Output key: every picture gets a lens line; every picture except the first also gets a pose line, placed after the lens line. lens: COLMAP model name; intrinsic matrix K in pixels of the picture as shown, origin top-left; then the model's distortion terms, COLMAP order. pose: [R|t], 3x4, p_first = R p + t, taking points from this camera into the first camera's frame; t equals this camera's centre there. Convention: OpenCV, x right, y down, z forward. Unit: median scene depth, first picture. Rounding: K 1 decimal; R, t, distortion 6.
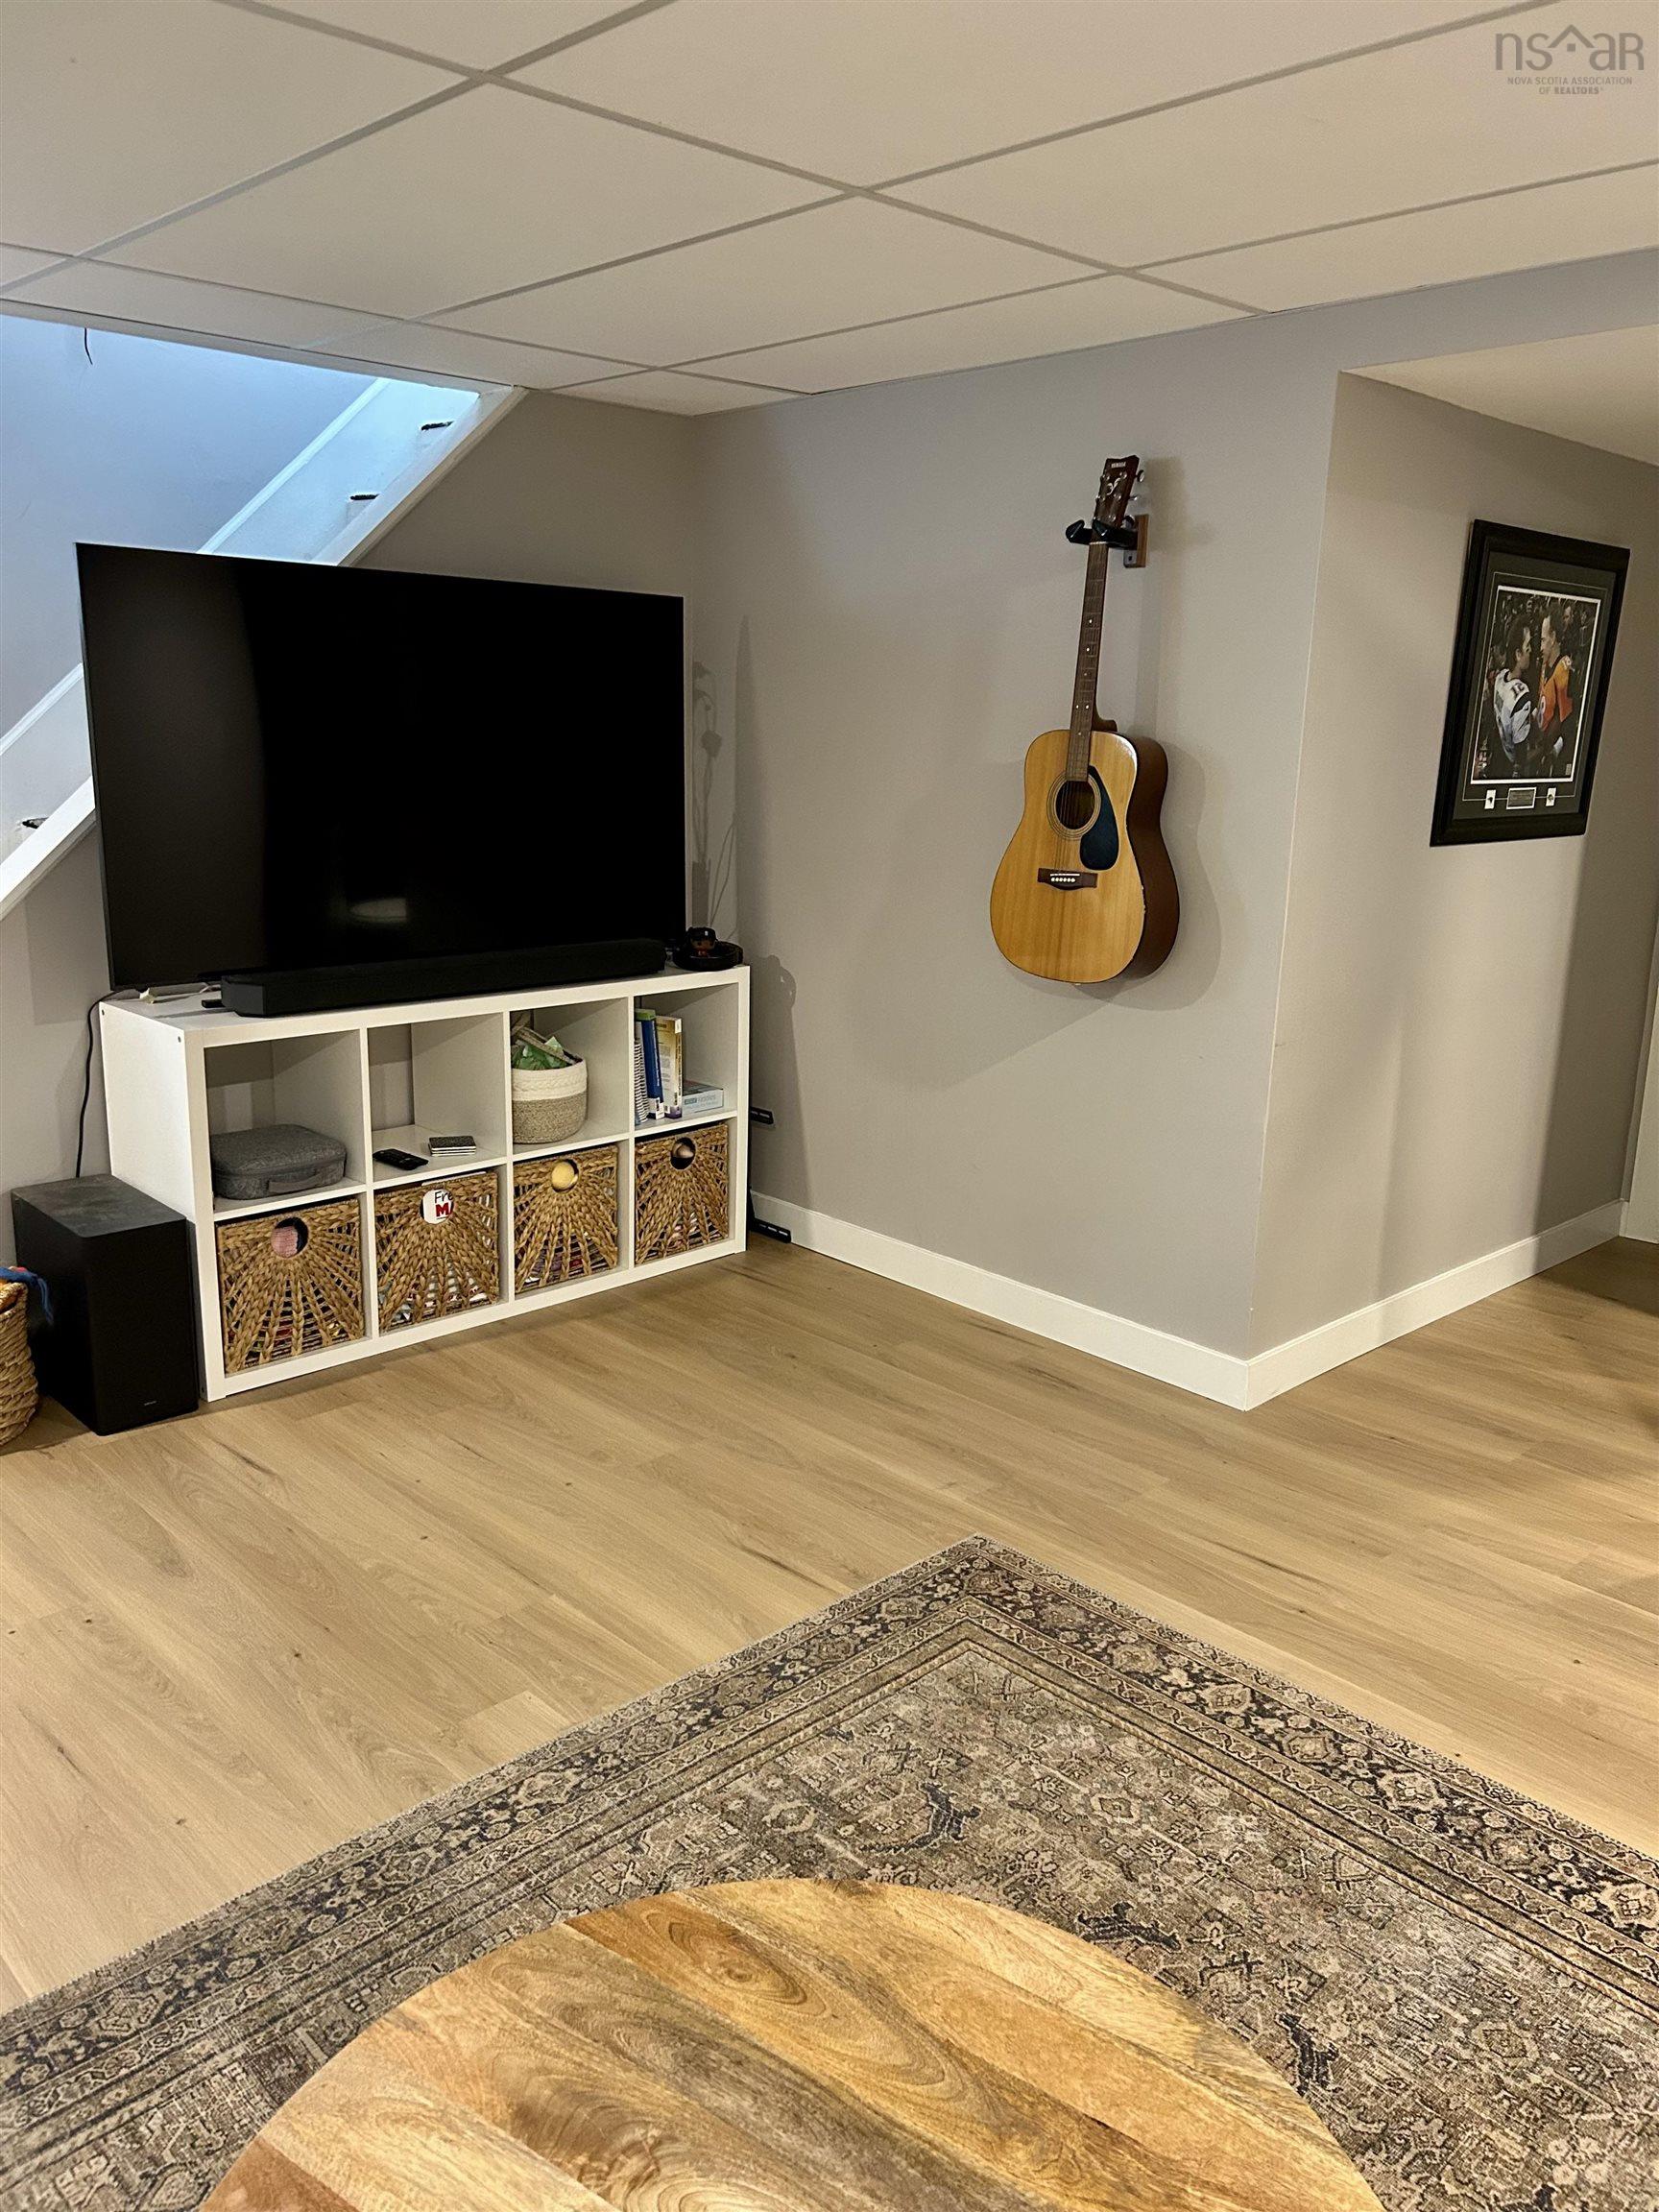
lens RADIAL K [[1652.4, 0, 818.1], [0, 1652.4, 1116.6], [0, 0, 1]] dist [0.057282, -0.068641]
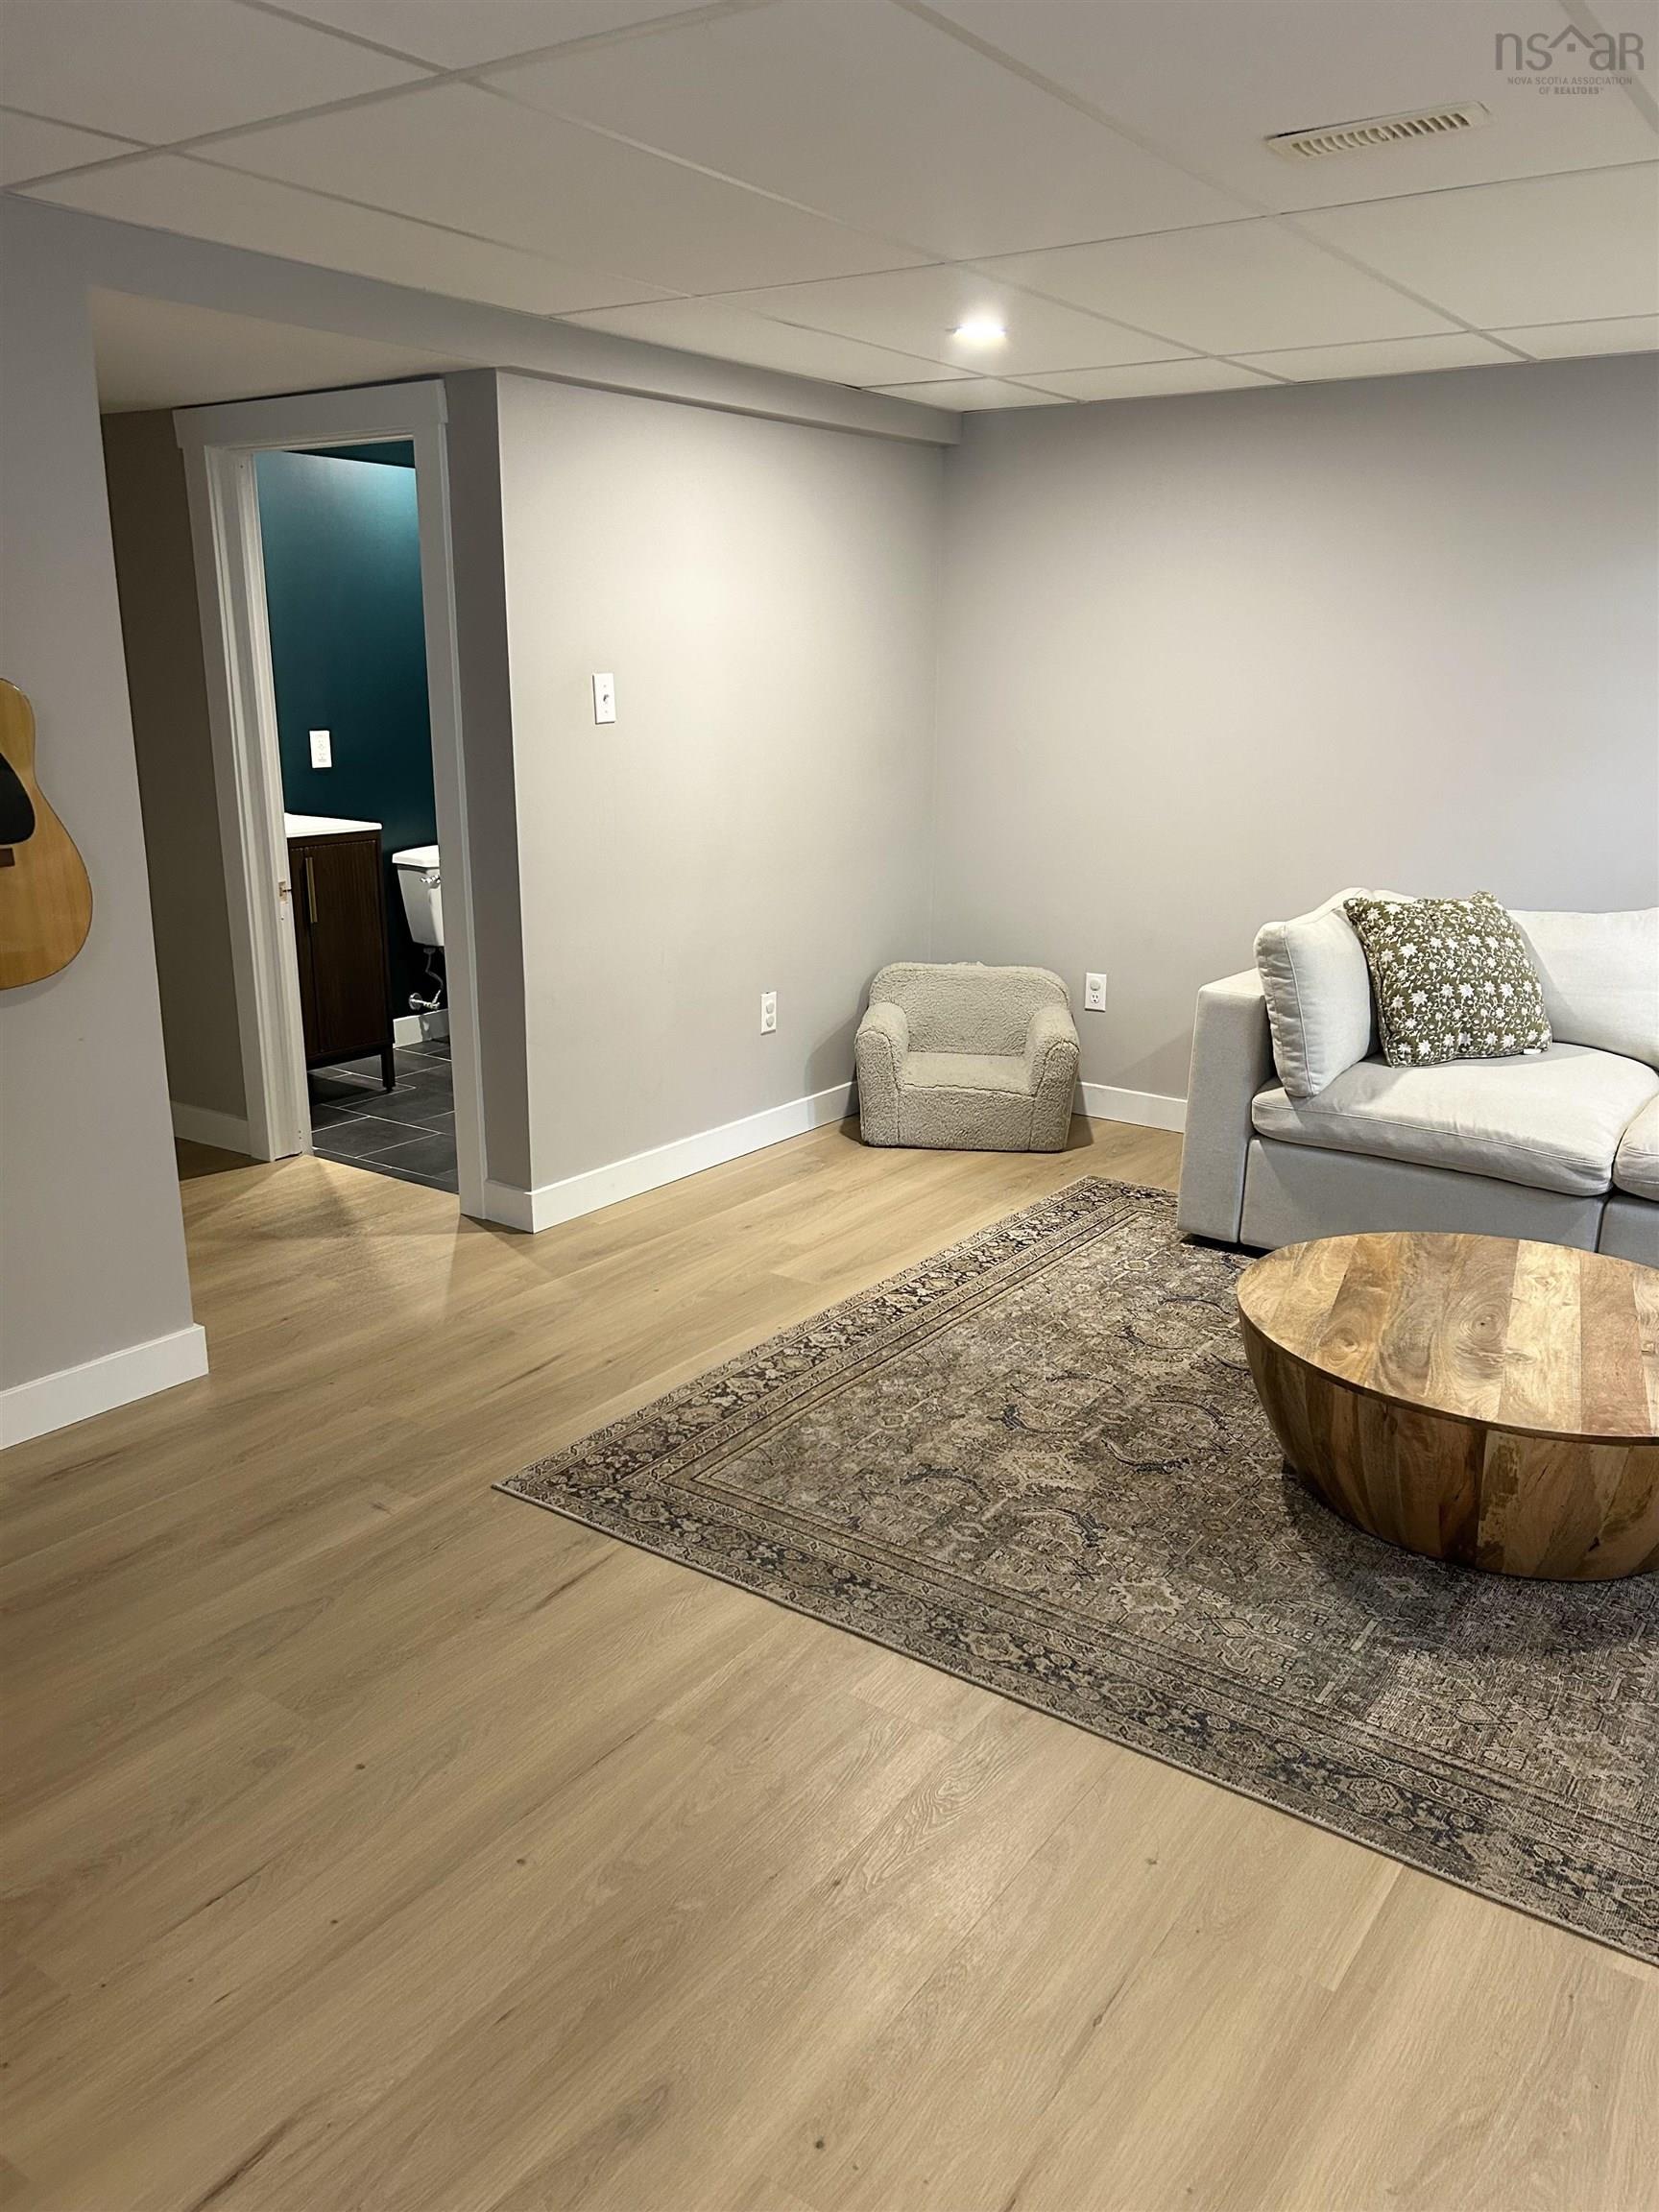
lens RADIAL K [[1652.4, 0, 845.0], [0, 1652.4, 1110.9], [0, 0, 1]] dist [0.057282, -0.068641]
pose [[-0.193431, -0.278099, 0.940875, -1.184393], [0.227546, 0.920122, 0.318745, -0.325740], [-0.954362, 0.275748, -0.114699, 1.227887]]
